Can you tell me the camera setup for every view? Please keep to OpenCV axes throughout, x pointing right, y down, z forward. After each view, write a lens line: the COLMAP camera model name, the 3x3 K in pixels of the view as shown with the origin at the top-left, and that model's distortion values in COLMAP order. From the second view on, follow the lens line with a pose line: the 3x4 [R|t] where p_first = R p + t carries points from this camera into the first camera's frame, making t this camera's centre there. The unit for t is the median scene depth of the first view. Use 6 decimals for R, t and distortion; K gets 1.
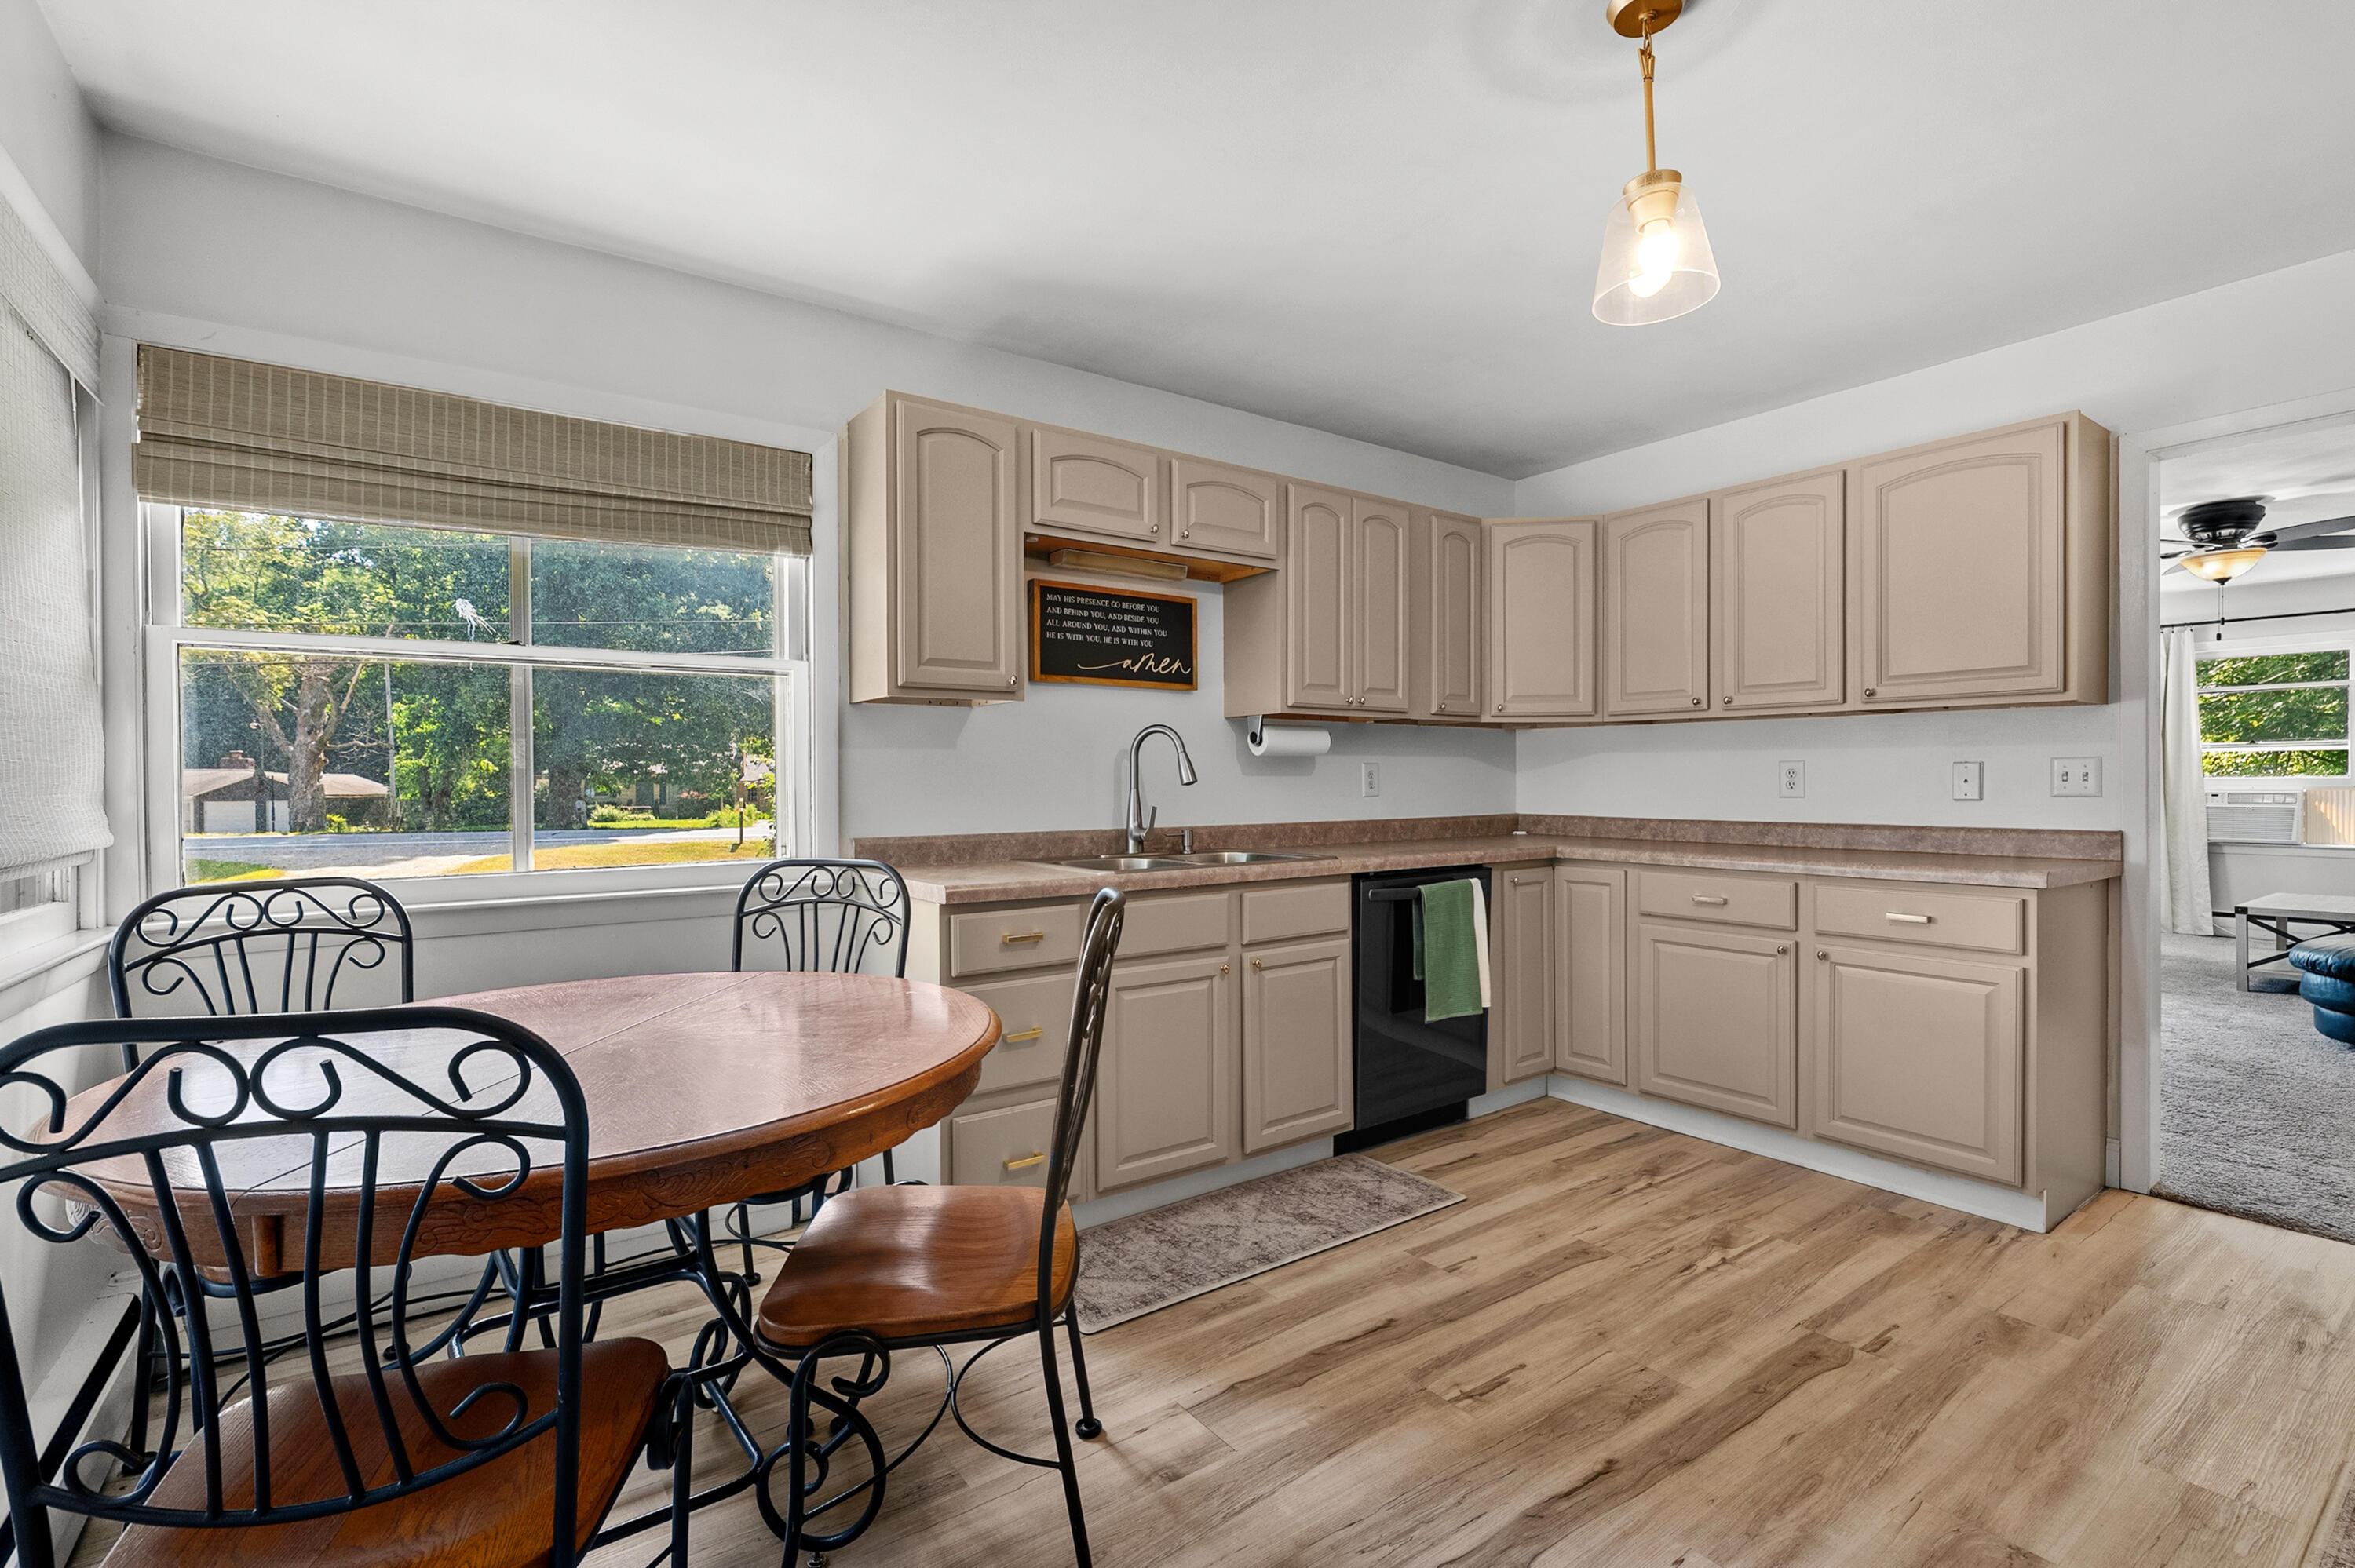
lens RADIAL K [[1069.5, 0, 1181.3], [0, 1069.5, 793.3], [0, 0, 1]] dist [0.000030, -0.000060]
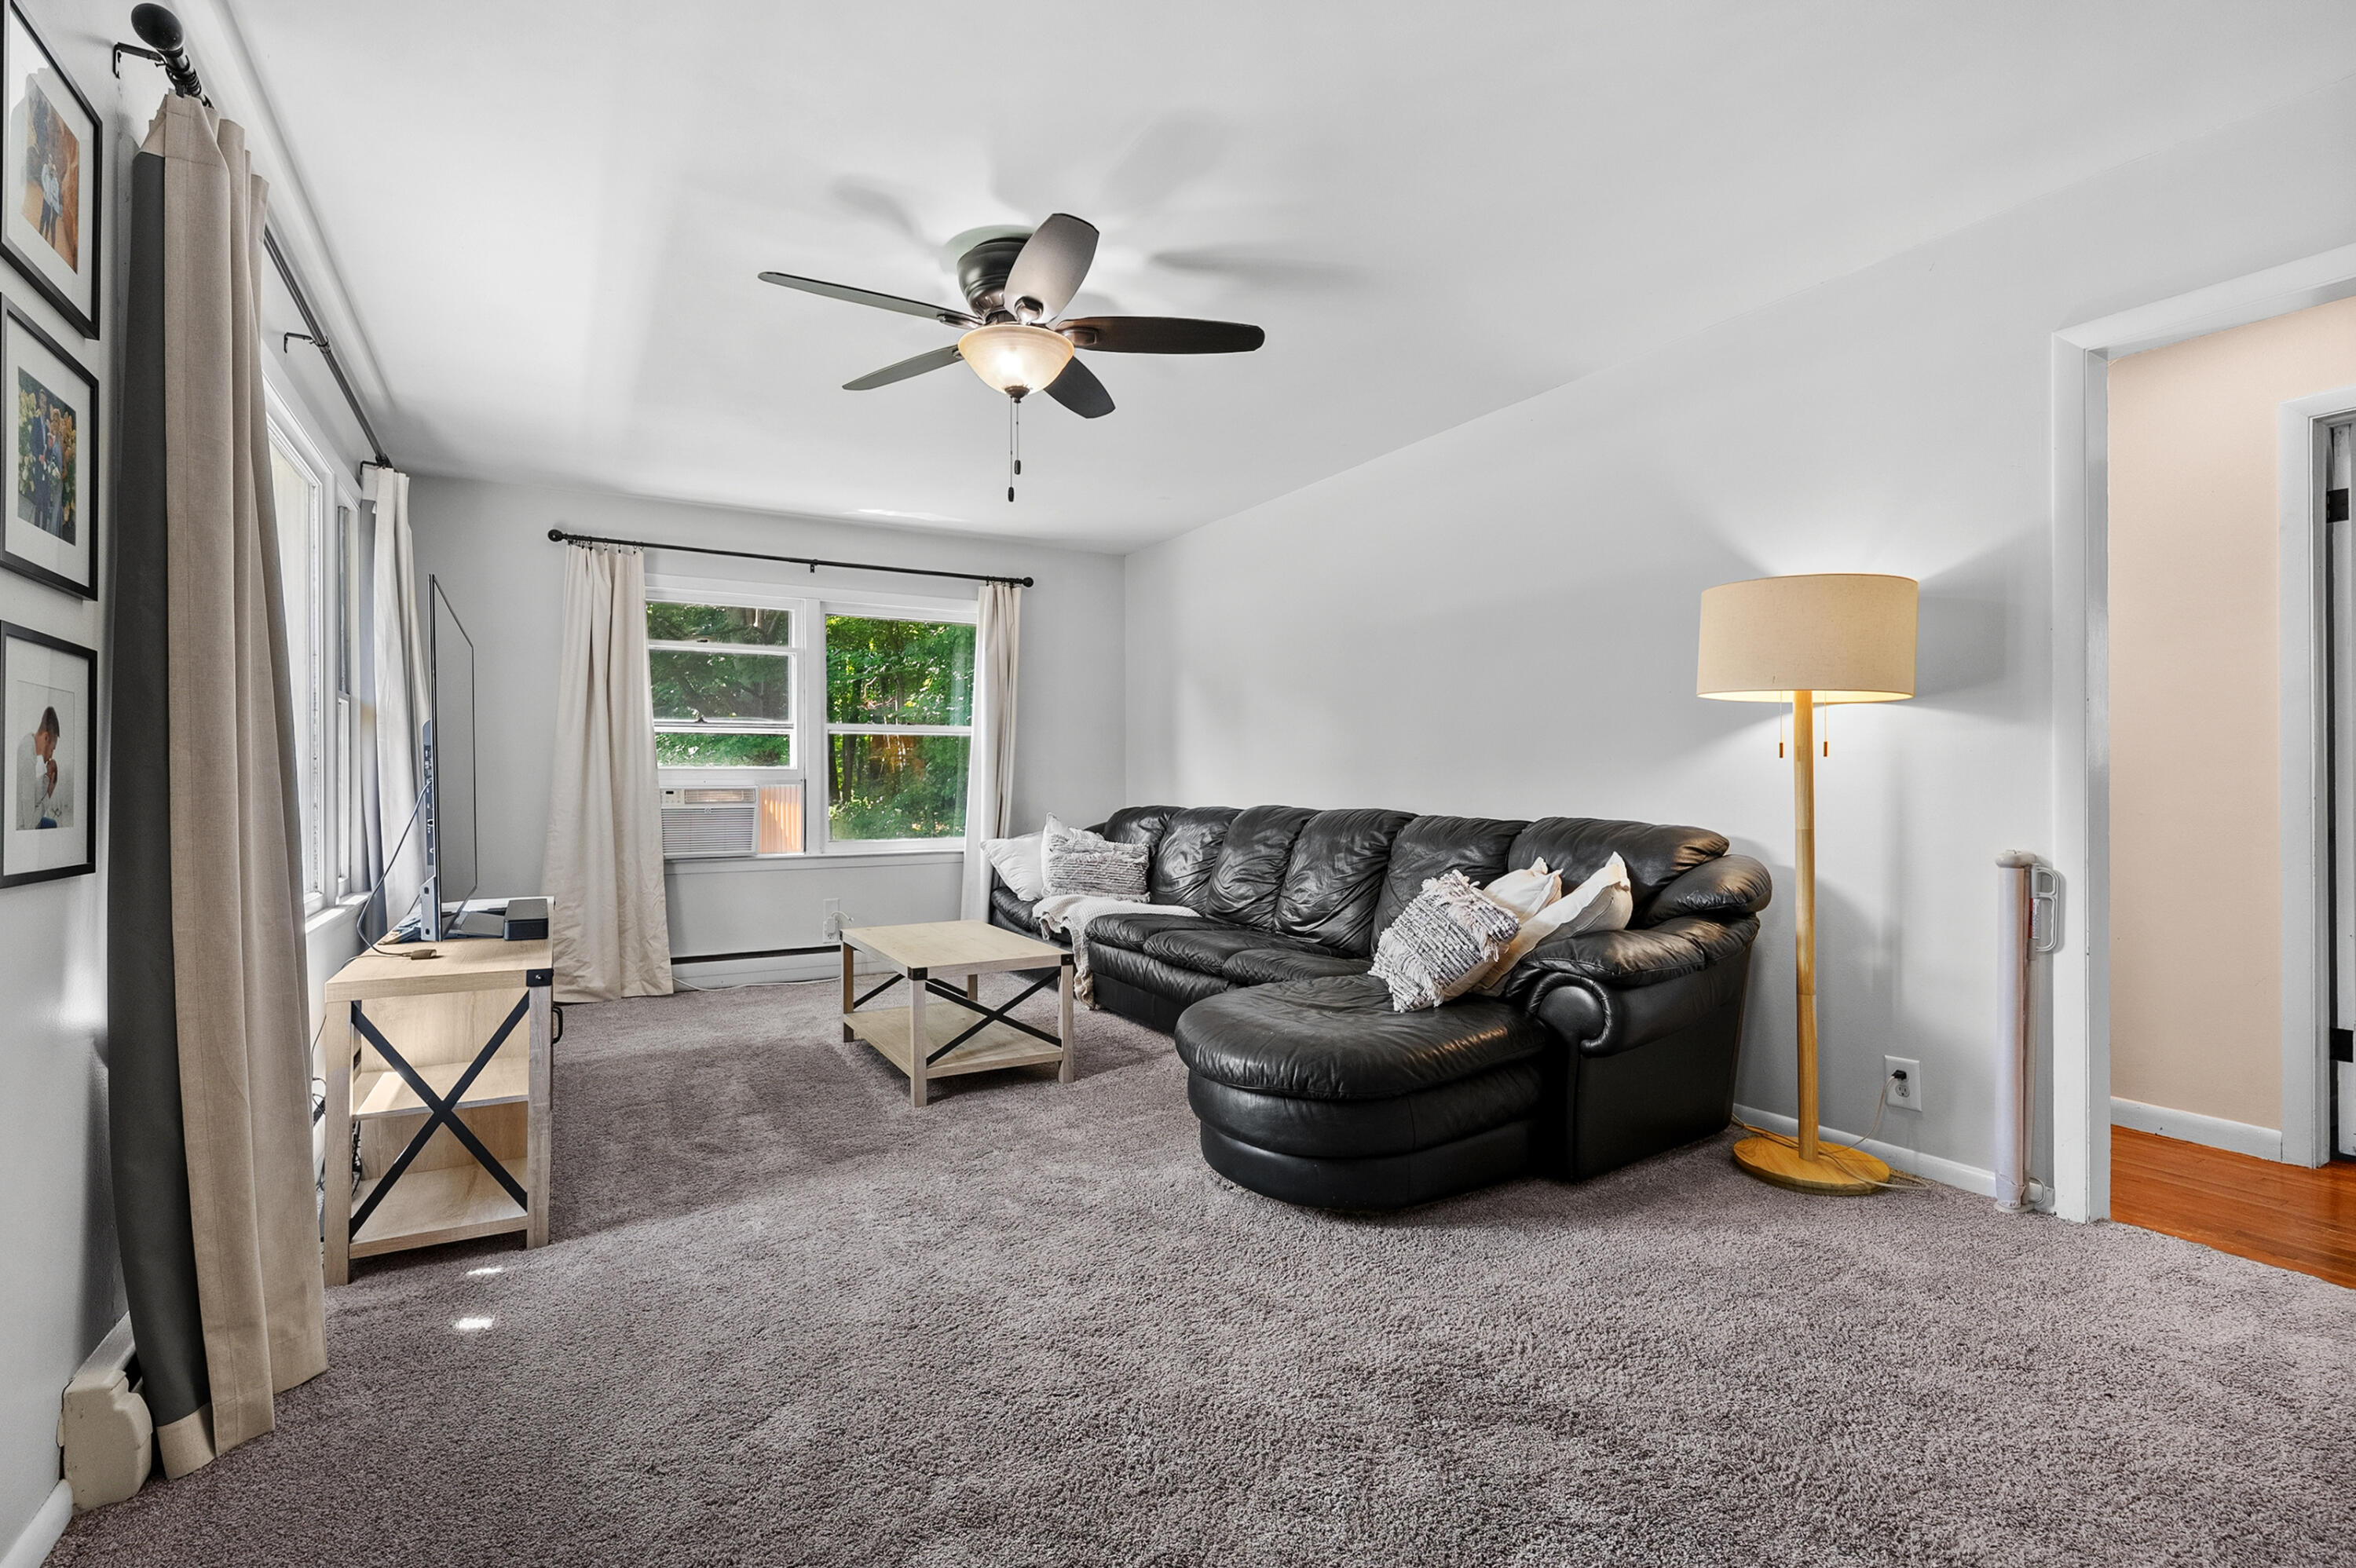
lens RADIAL K [[1070.0, 0, 1189.4], [0, 1070.0, 791.2], [0, 0, 1]] dist [0.000030, -0.000060]
pose [[0.084479, 0.001698, 0.996424, 0.308134], [0.002874, 0.999994, -0.001948, 0.005394], [-0.996421, 0.003029, 0.084474, 0.618059]]
